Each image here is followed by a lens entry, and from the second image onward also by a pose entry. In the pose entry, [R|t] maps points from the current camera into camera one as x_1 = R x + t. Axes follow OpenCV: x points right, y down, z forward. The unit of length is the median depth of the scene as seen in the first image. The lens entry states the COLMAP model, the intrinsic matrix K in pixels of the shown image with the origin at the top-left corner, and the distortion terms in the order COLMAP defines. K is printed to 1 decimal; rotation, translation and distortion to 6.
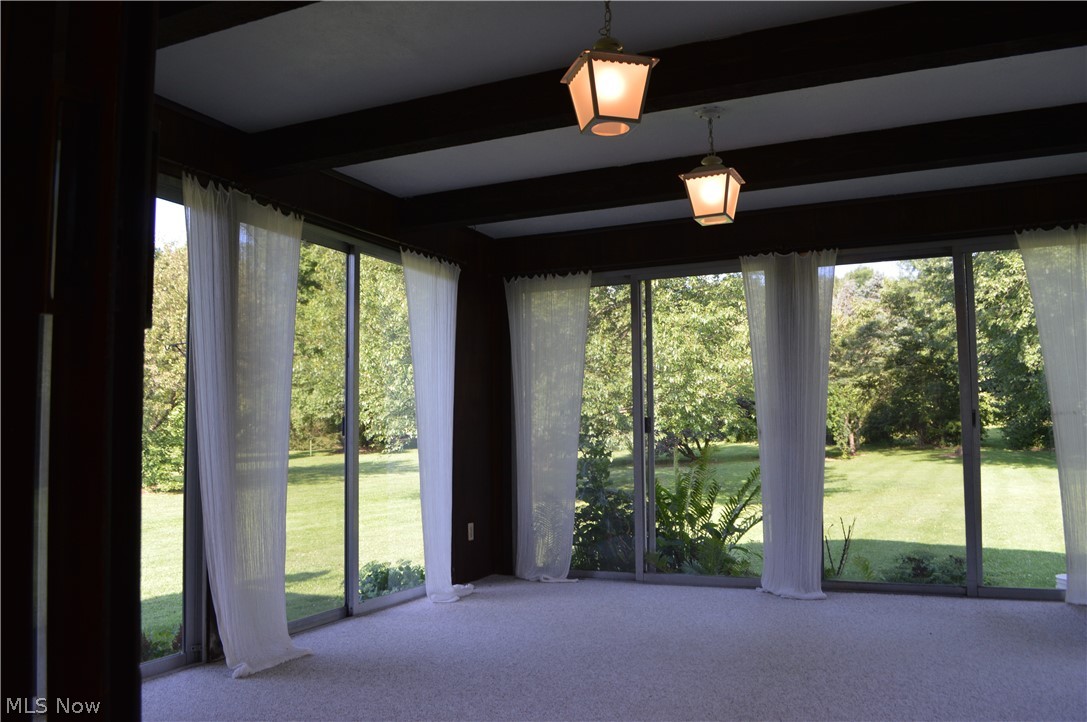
lens RADIAL K [[841.3, 0, 548.3], [0, 841.3, 359.8], [0, 0, 1]] dist [-0.092006, 0.001176]
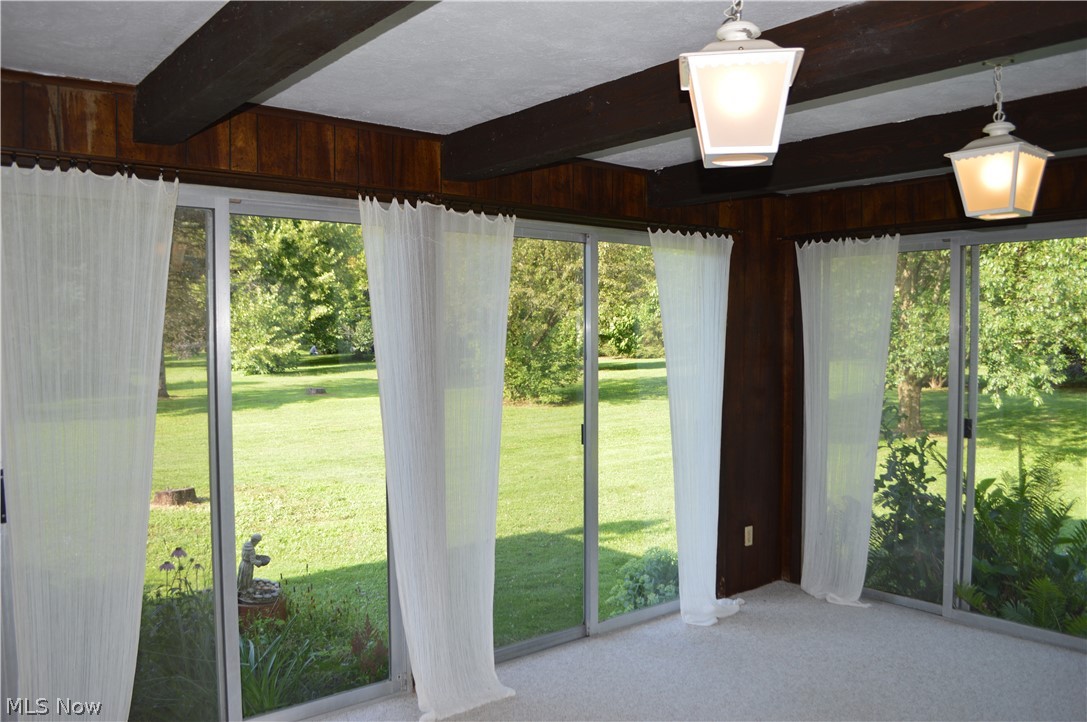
lens RADIAL K [[841.3, 0, 542.9], [0, 841.3, 367.3], [0, 0, 1]] dist [-0.092006, 0.001176]
pose [[0.895485, 0.023521, -0.444470, 0.105552], [0.031680, 0.992702, 0.116360, -0.086489], [0.443963, -0.118279, 0.888204, 0.142310]]
